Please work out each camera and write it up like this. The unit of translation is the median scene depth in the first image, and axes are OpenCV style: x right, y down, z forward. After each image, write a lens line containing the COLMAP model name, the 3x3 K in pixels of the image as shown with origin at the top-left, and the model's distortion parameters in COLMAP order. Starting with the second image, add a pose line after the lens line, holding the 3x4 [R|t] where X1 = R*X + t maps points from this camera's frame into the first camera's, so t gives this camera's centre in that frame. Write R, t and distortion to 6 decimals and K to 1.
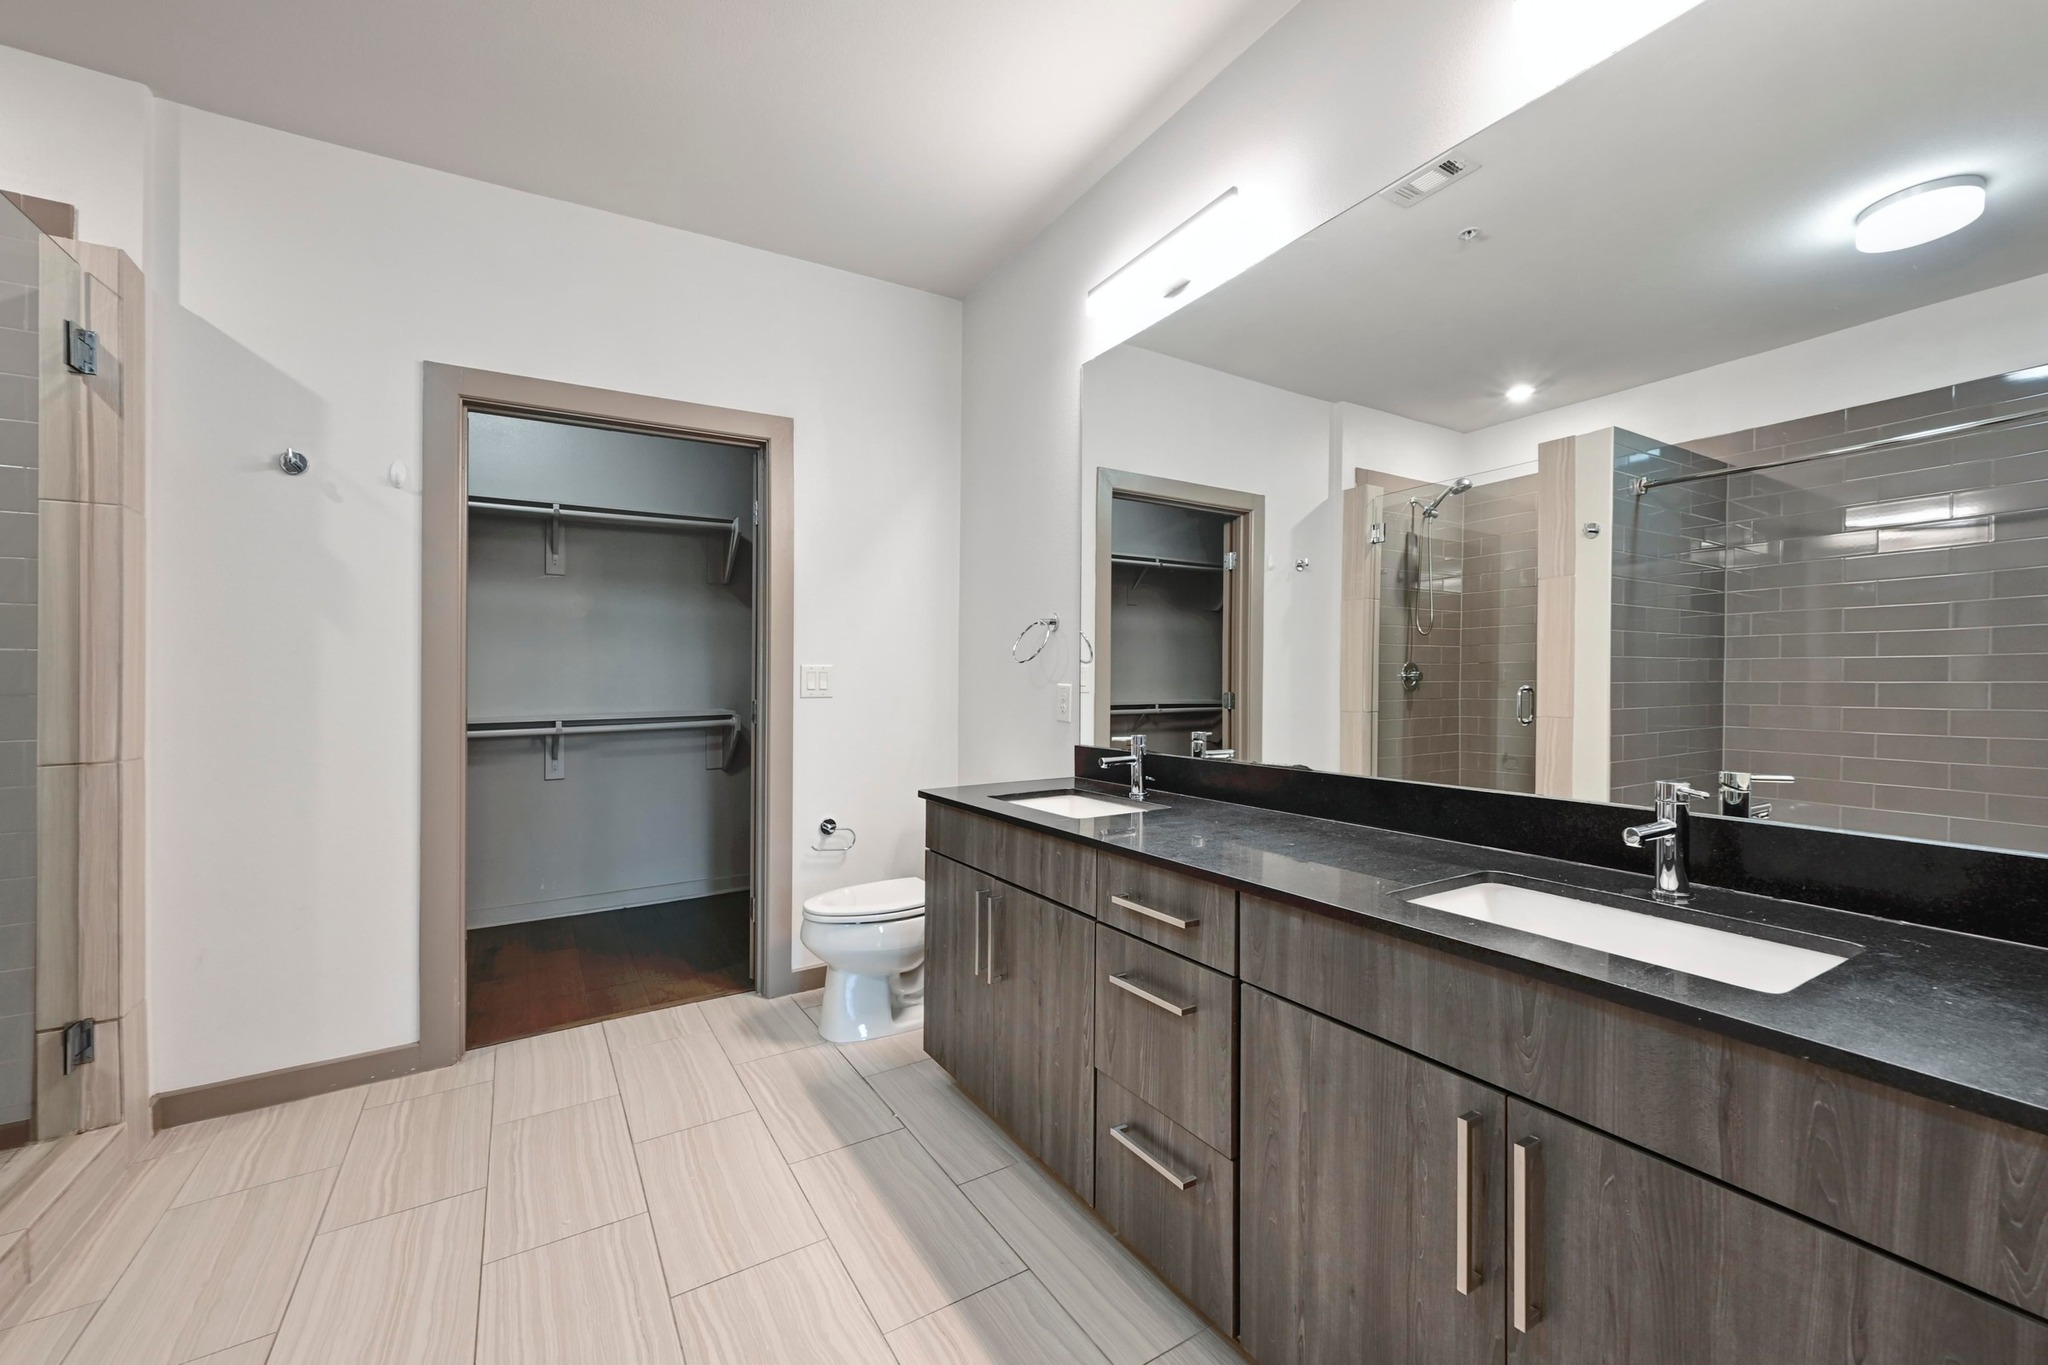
lens RADIAL K [[818.8, 0, 1029.2], [0, 818.8, 683.3], [0, 0, 1]] dist [-0.000056, 0.000003]
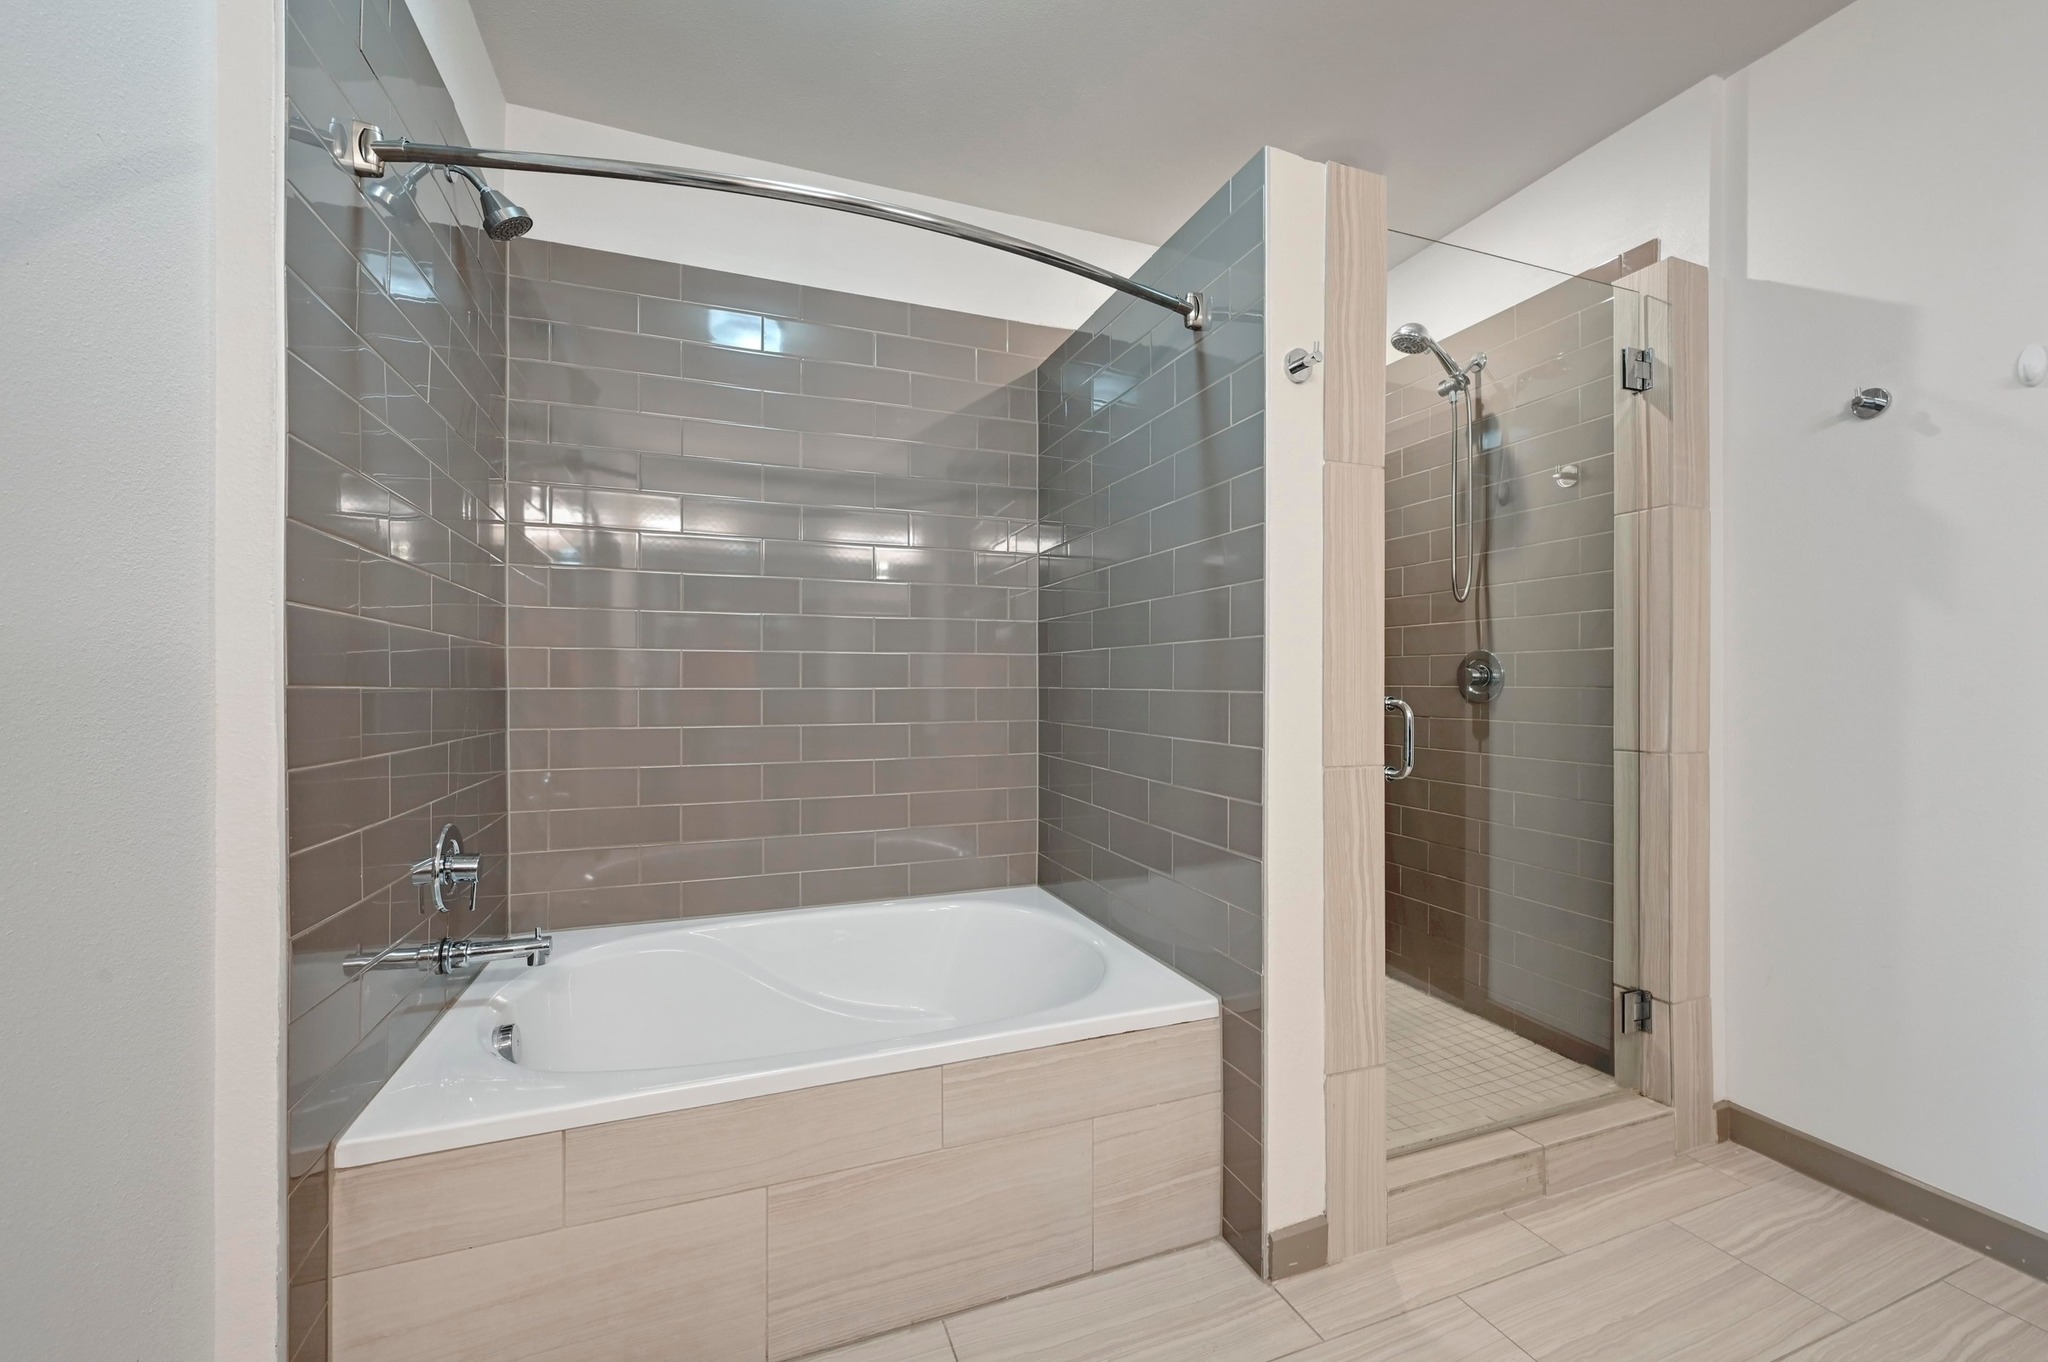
lens RADIAL K [[785.2, 0, 1028.8], [0, 785.2, 670.5], [0, 0, 1]] dist [0.011967, -0.000386]
pose [[-0.172421, -0.007270, -0.984996, 0.011177], [-0.004698, 0.999967, -0.006558, 0.001768], [0.985012, 0.003497, -0.172450, 0.376788]]
